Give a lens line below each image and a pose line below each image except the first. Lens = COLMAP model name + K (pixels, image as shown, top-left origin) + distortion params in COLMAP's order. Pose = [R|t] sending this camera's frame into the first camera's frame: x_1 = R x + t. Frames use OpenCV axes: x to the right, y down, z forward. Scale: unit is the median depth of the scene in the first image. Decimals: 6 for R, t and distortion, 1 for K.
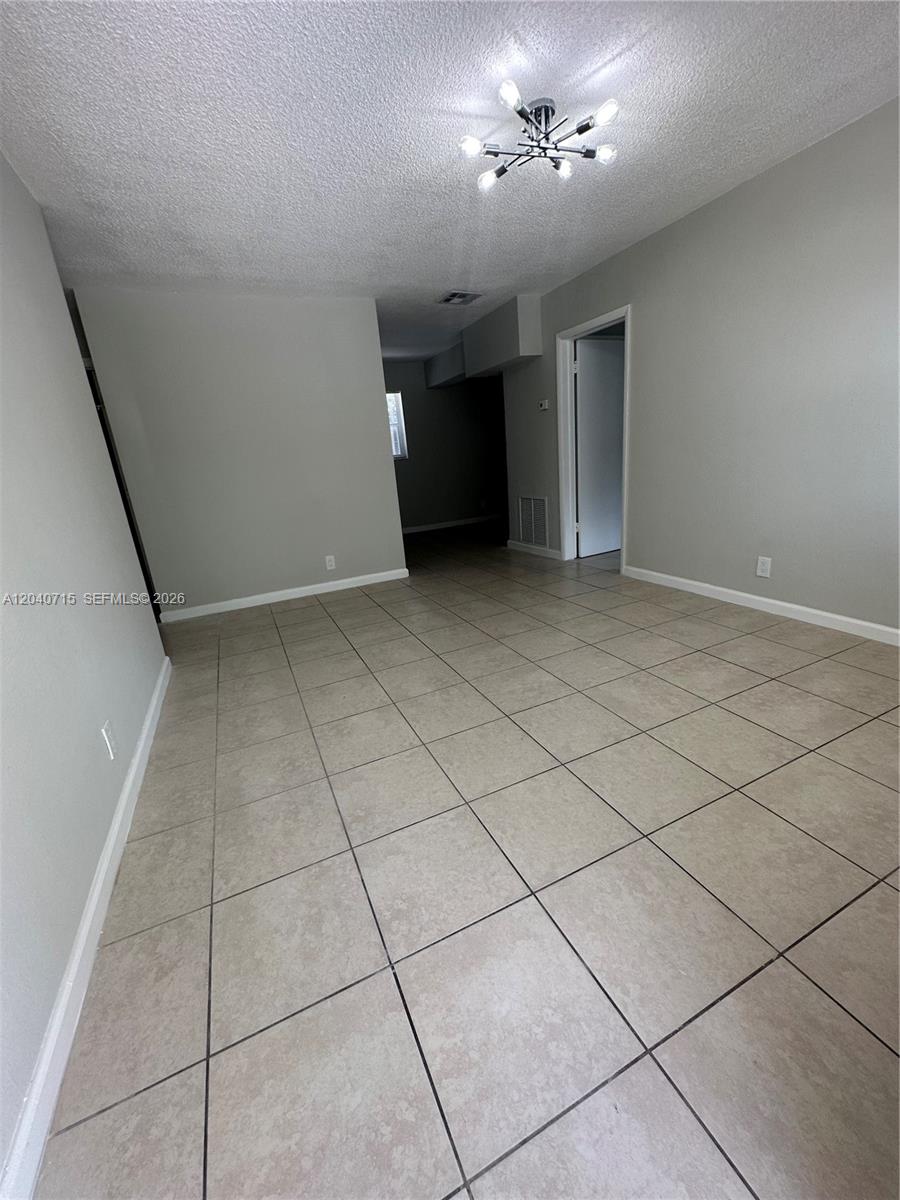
lens RADIAL K [[479.3, 0, 450.0], [0, 479.3, 600.0], [0, 0, 1]] dist [-0.000164, 0.000139]
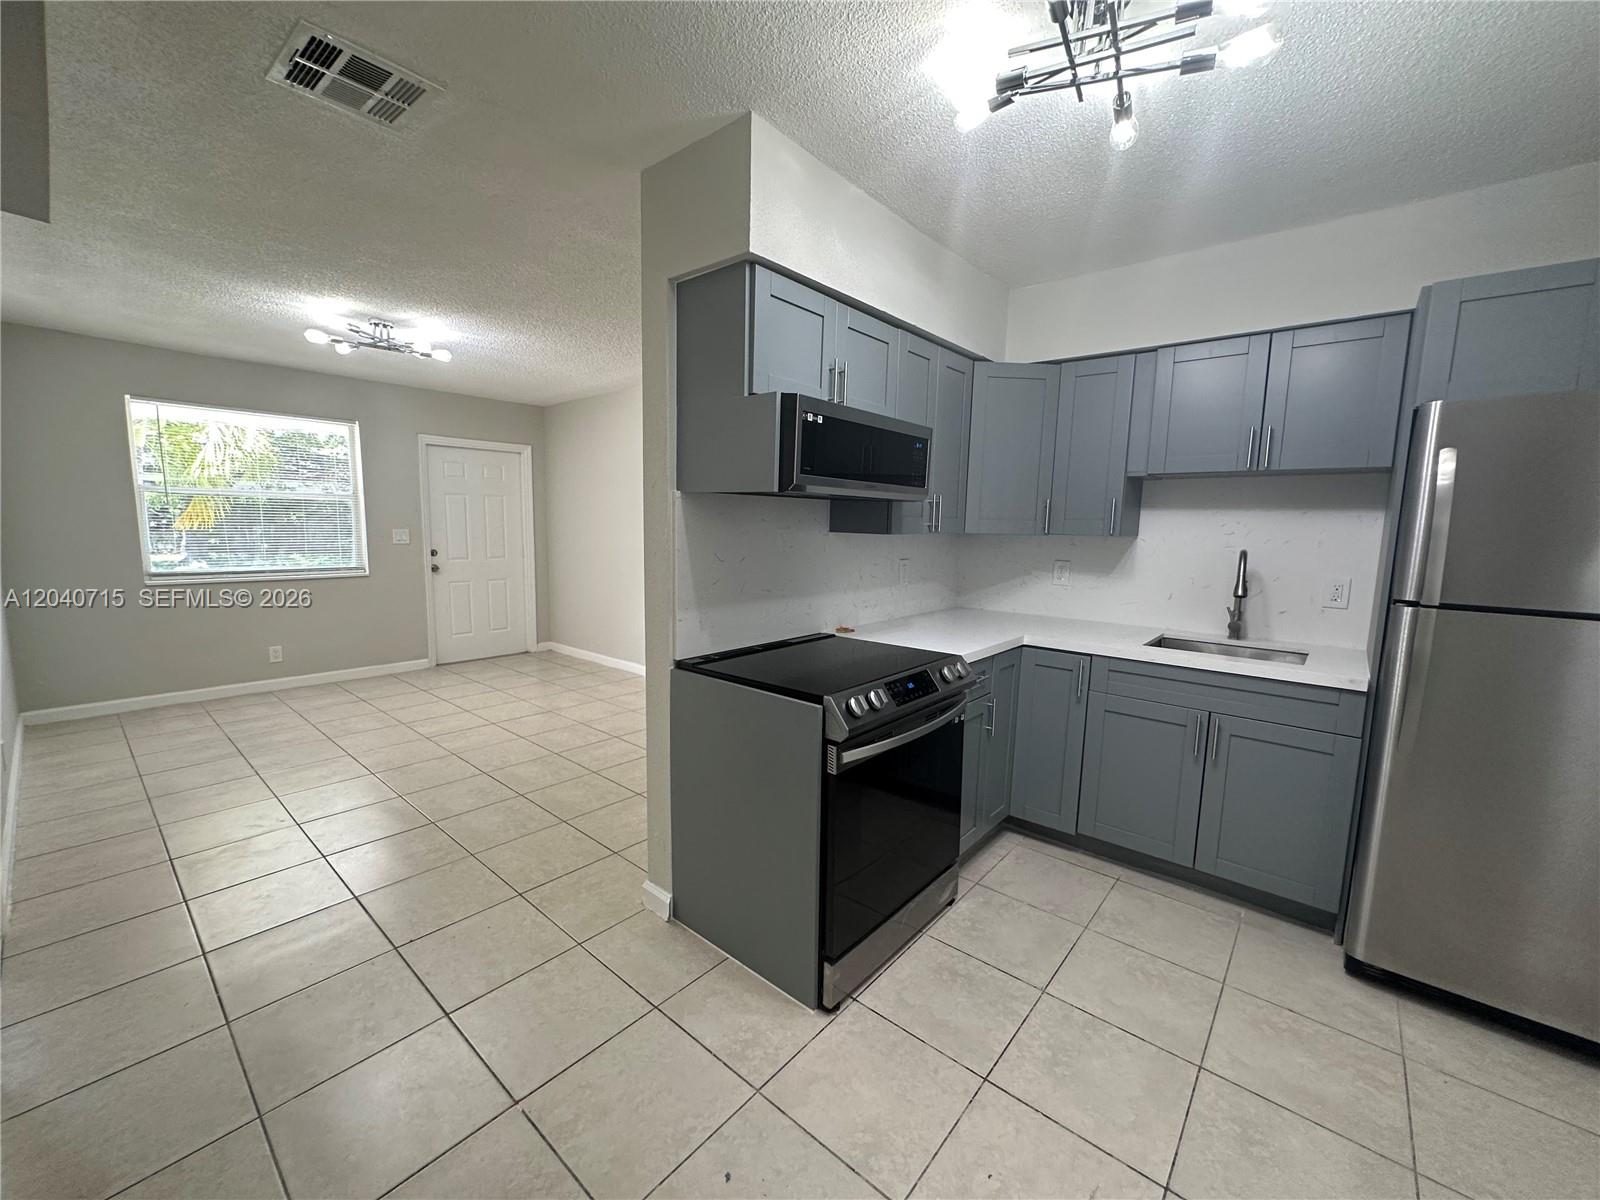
lens RADIAL K [[639.0, 0, 800.0], [0, 639.0, 600.0], [0, 0, 1]] dist [-0.000164, 0.000139]
pose [[-0.902206, 0.120444, -0.414147, -0.030669], [-0.071118, 0.905530, 0.418279, -0.741471], [0.425401, 0.406827, -0.808409, 2.152613]]
